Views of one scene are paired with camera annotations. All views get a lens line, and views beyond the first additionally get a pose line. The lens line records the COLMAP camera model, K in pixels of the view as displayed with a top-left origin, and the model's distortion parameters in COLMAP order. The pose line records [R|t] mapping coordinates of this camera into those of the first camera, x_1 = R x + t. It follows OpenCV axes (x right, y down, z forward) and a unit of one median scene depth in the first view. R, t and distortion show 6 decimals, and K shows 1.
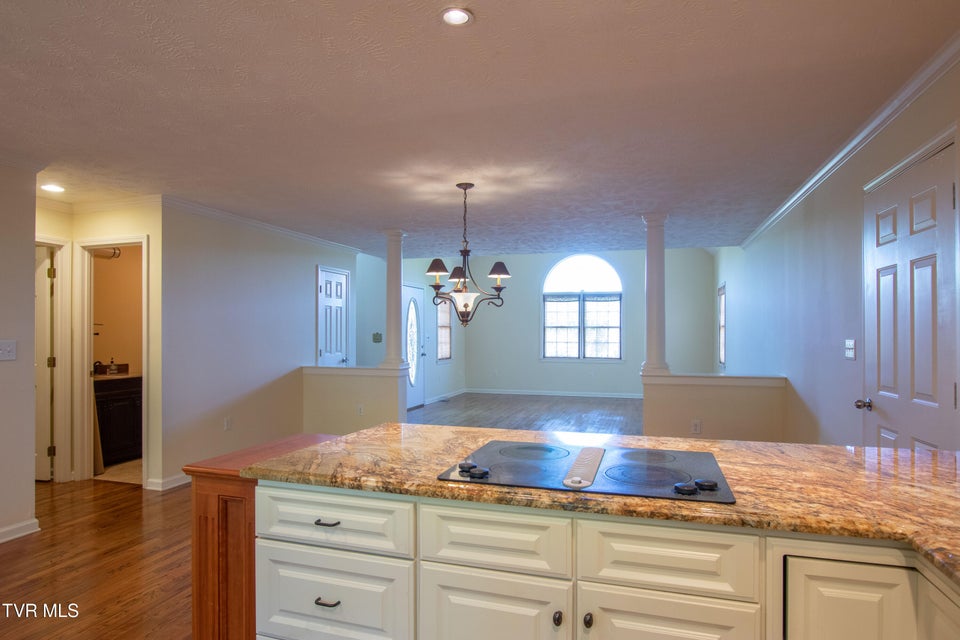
lens RADIAL K [[553.7, 0, 480.1], [0, 553.7, 327.2], [0, 0, 1]] dist [-0.029545, 0.006146]
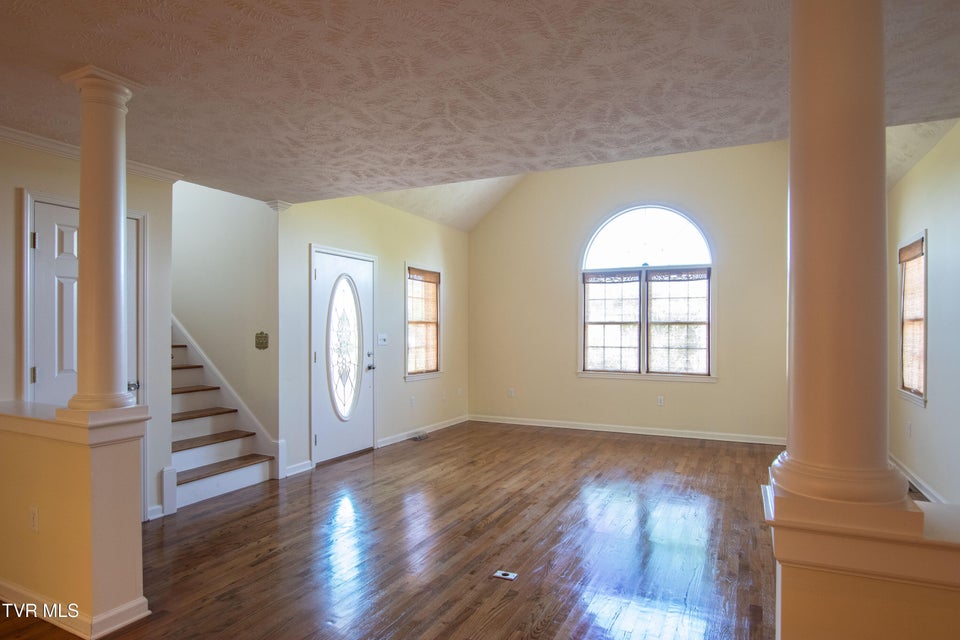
lens RADIAL K [[553.7, 0, 478.8], [0, 553.7, 329.9], [0, 0, 1]] dist [-0.029545, 0.006146]
pose [[0.987741, -0.000469, -0.156100, 0.097252], [0.001710, 0.999968, 0.007816, 0.002716], [0.156091, -0.007987, 0.987710, 0.357069]]
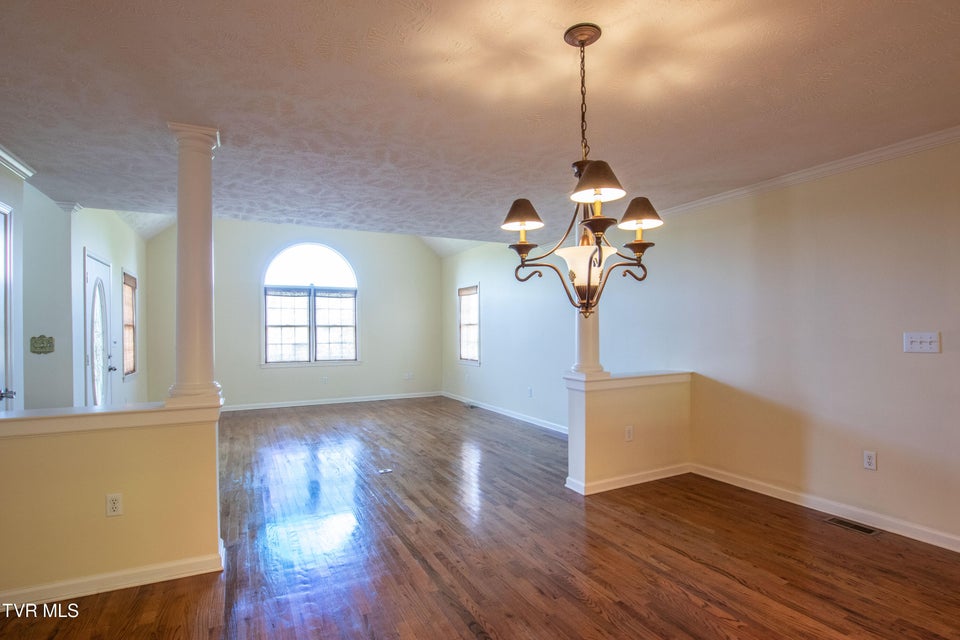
lens RADIAL K [[468.1, 0, 475.2], [0, 468.1, 324.3], [0, 0, 1]] dist [-0.036160, 0.004336]
pose [[0.721124, 0.000754, 0.692805, -0.143433], [0.004356, 0.999975, -0.005622, 0.002523], [-0.692792, 0.007073, 0.721103, 0.286980]]
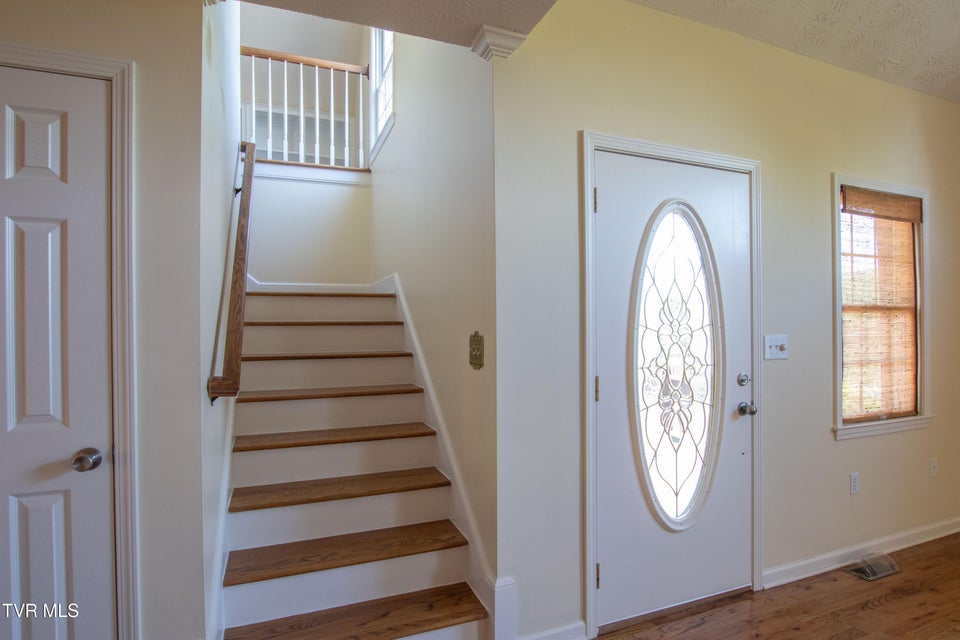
lens RADIAL K [[499.4, 0, 479.6], [0, 499.4, 326.1], [0, 0, 1]] dist [-0.018882, -0.001728]
pose [[0.628613, -0.004285, -0.777707, 0.004978], [0.012771, 0.999907, 0.004813, 0.004484], [0.777613, -0.012957, 0.628609, 0.645920]]
